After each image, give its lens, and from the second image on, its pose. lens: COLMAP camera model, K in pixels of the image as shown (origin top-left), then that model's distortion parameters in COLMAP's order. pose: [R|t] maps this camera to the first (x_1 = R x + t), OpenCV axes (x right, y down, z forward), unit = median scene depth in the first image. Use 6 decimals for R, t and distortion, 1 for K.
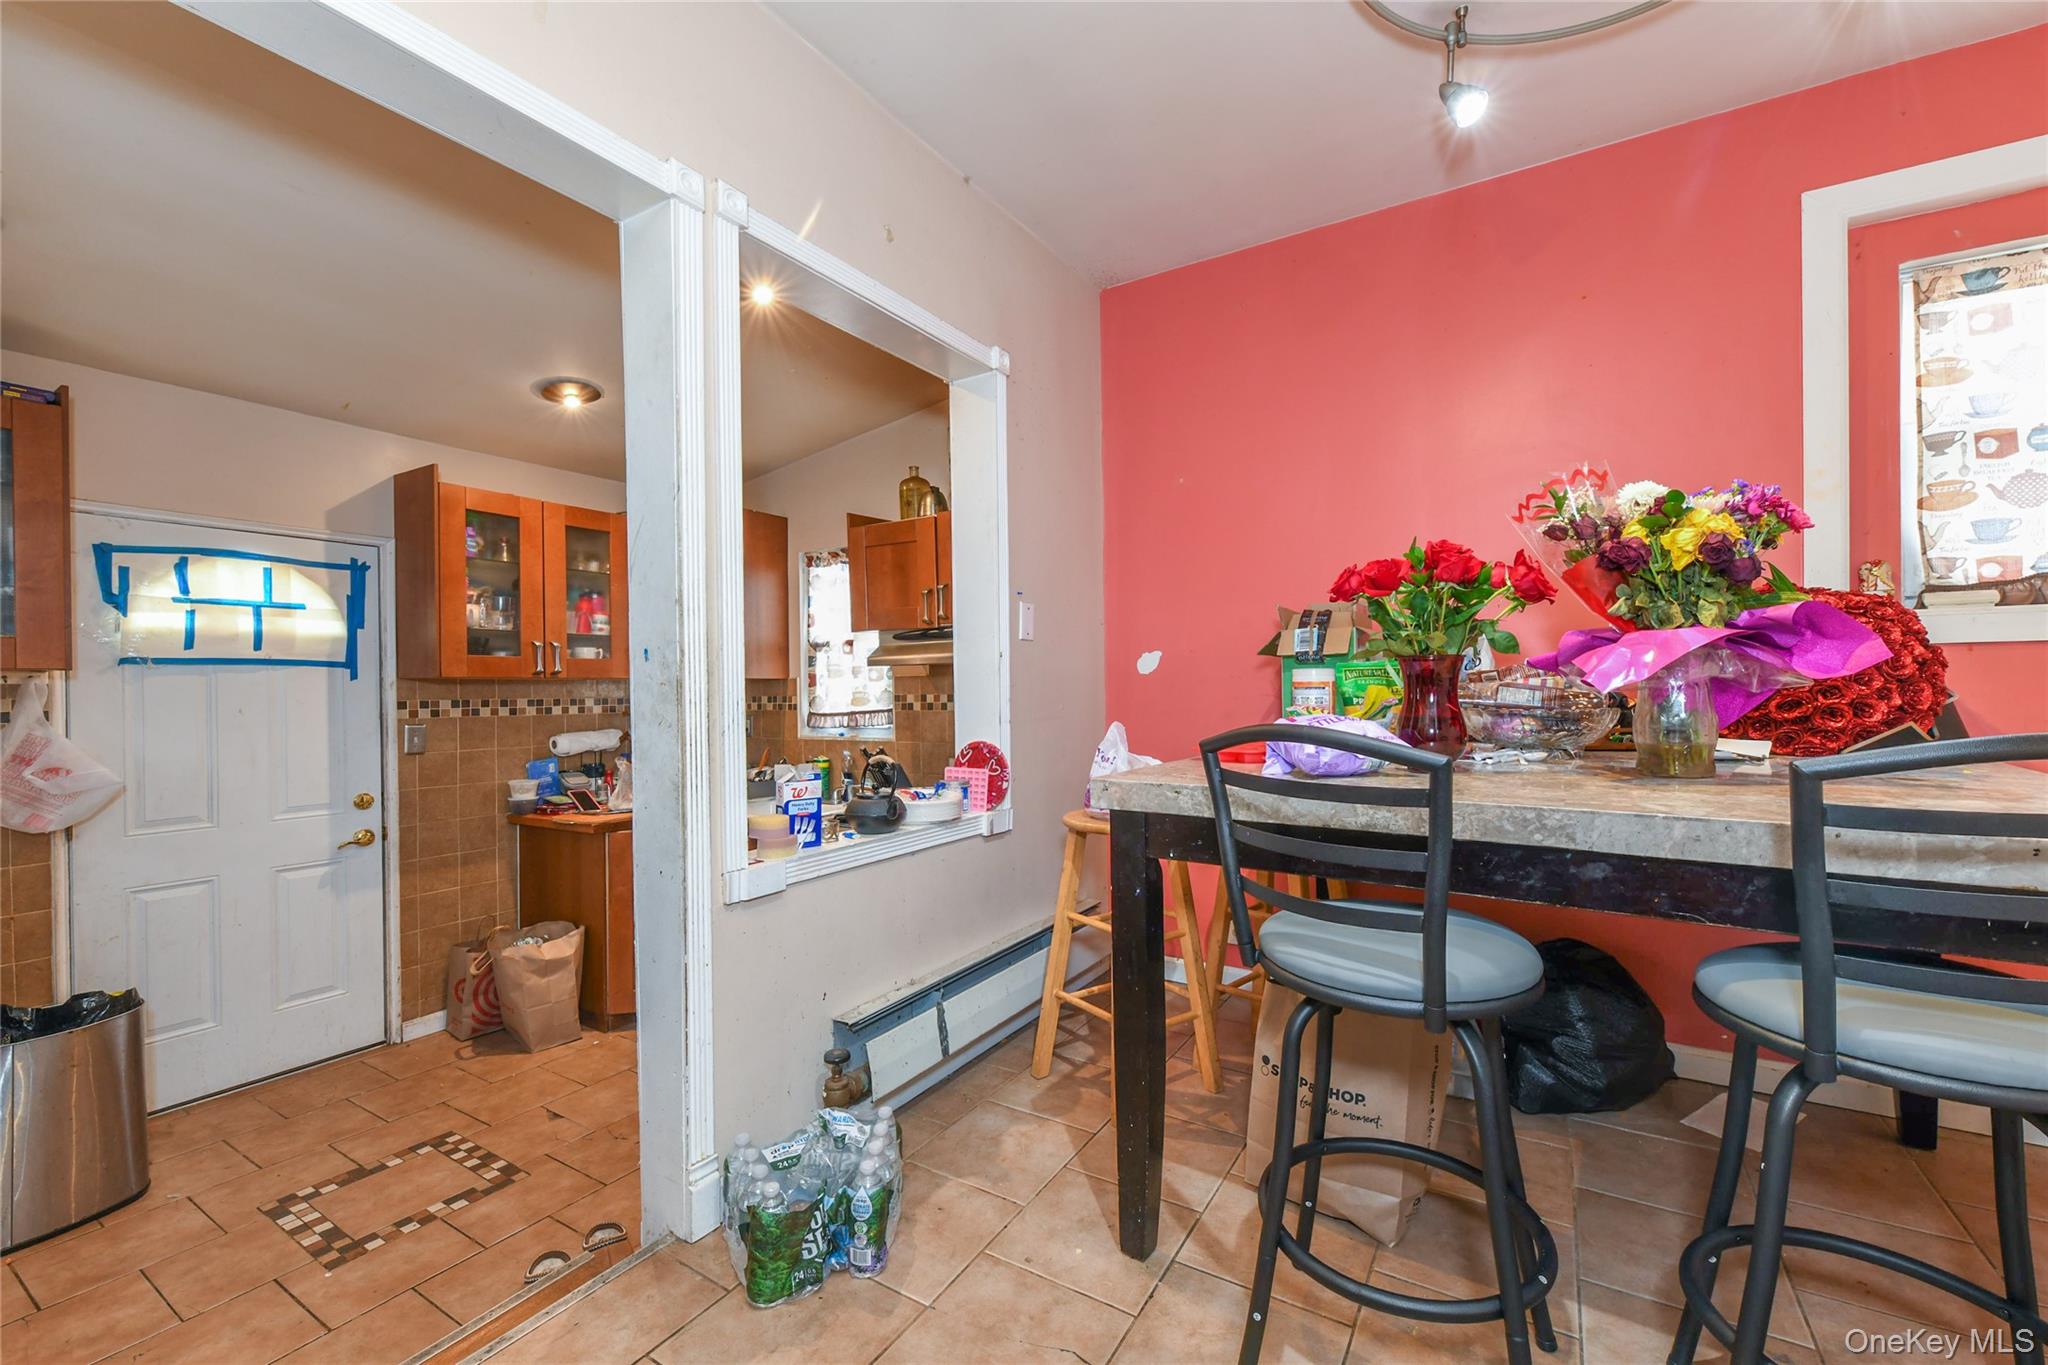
lens RADIAL K [[831.2, 0, 1048.6], [0, 831.2, 708.1], [0, 0, 1]] dist [0.001299, -0.000753]
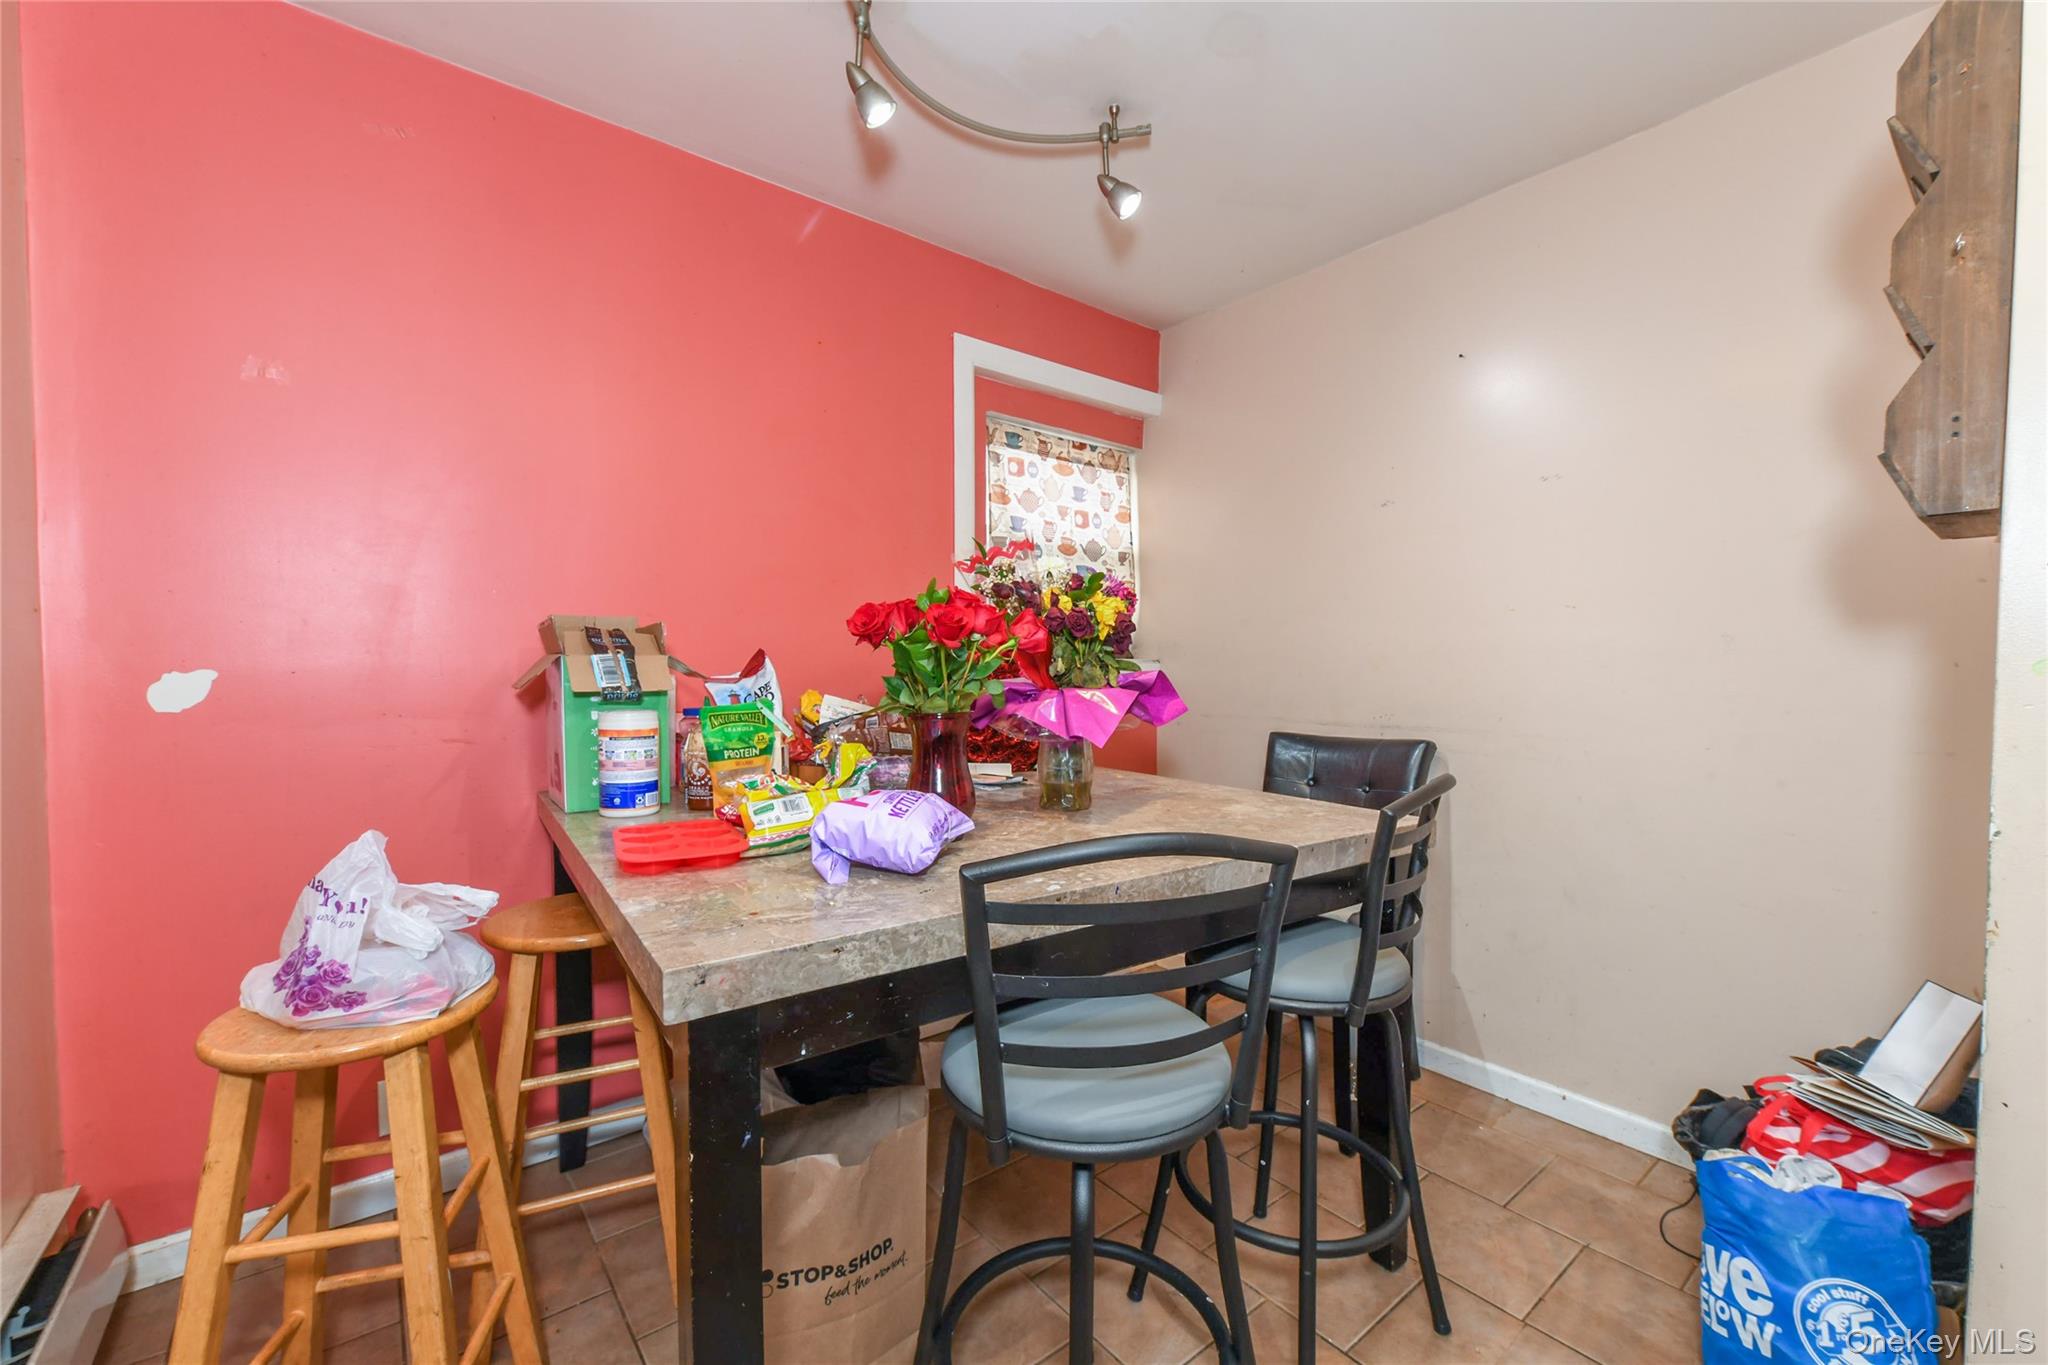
lens RADIAL K [[831.2, 0, 1048.6], [0, 831.2, 708.1], [0, 0, 1]] dist [0.001299, -0.000753]
pose [[0.338917, -0.025153, 0.940480, -0.258387], [0.017457, 0.999639, 0.020445, -0.062653], [-0.940654, 0.009489, 0.339234, 0.433183]]
